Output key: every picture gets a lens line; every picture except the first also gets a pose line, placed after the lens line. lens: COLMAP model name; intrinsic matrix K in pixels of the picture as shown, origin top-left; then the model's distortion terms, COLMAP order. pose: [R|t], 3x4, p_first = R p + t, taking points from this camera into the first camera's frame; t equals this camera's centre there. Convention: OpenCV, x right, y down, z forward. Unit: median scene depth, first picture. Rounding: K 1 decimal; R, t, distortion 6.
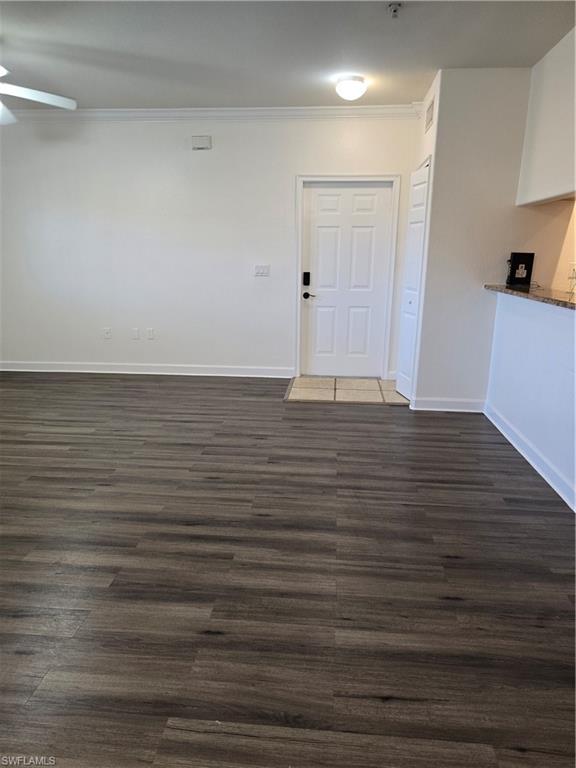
lens RADIAL K [[515.6, 0, 290.9], [0, 515.6, 390.7], [0, 0, 1]] dist [0.070473, -0.068973]
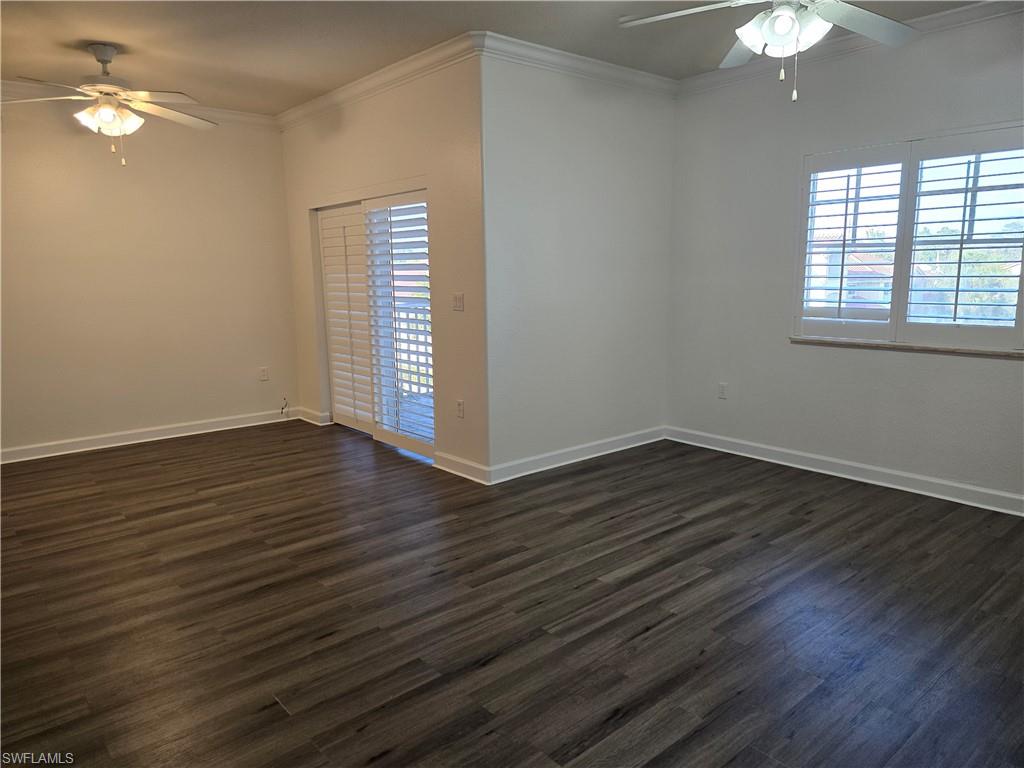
lens RADIAL K [[687.5, 0, 501.4], [0, 687.5, 373.3], [0, 0, 1]] dist [0.070473, -0.068973]
pose [[-0.705385, 0.107795, -0.700580, 0.224157], [-0.175842, 0.930861, 0.320276, -0.381116], [0.686667, 0.349110, -0.637660, 1.415870]]
